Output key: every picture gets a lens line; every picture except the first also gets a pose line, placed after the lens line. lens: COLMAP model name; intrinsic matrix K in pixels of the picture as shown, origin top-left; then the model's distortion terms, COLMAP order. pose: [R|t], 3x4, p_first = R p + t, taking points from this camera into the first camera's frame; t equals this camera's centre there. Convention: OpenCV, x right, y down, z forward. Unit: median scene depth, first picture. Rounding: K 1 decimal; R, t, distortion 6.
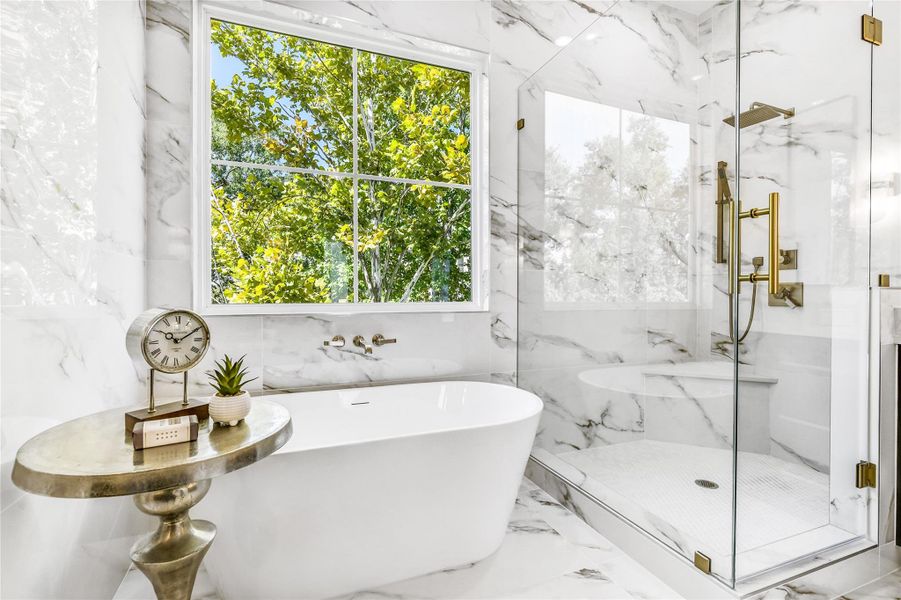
lens RADIAL K [[413.1, 0, 450.5], [0, 413.1, 293.5], [0, 0, 1]] dist [-0.010295, 0.000789]
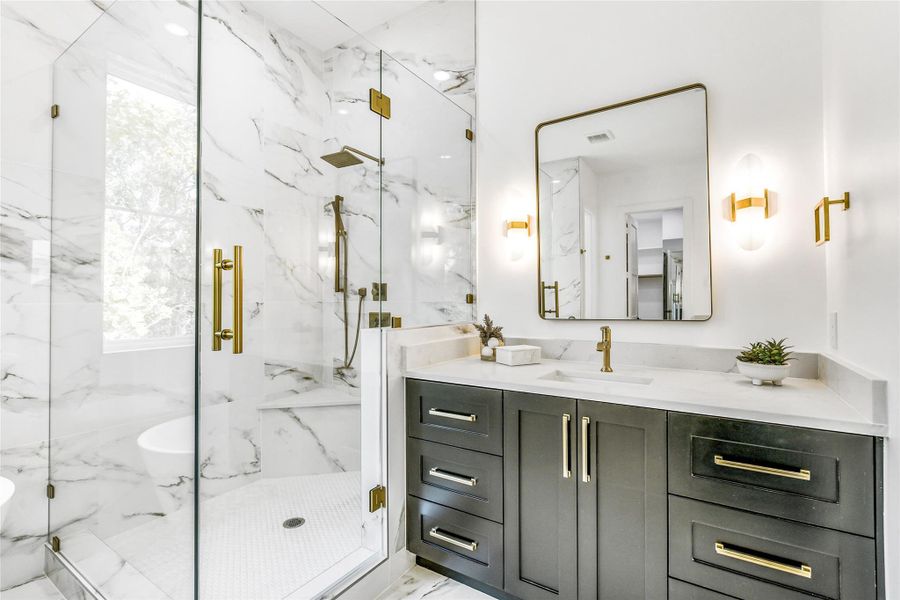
lens RADIAL K [[412.6, 0, 453.1], [0, 412.6, 292.8], [0, 0, 1]] dist [-0.010295, 0.000789]
pose [[0.813903, 0.004335, 0.580984, 0.302360], [0.007285, 0.999817, -0.017666, -0.054426], [-0.580955, 0.018611, 0.813723, -0.025594]]
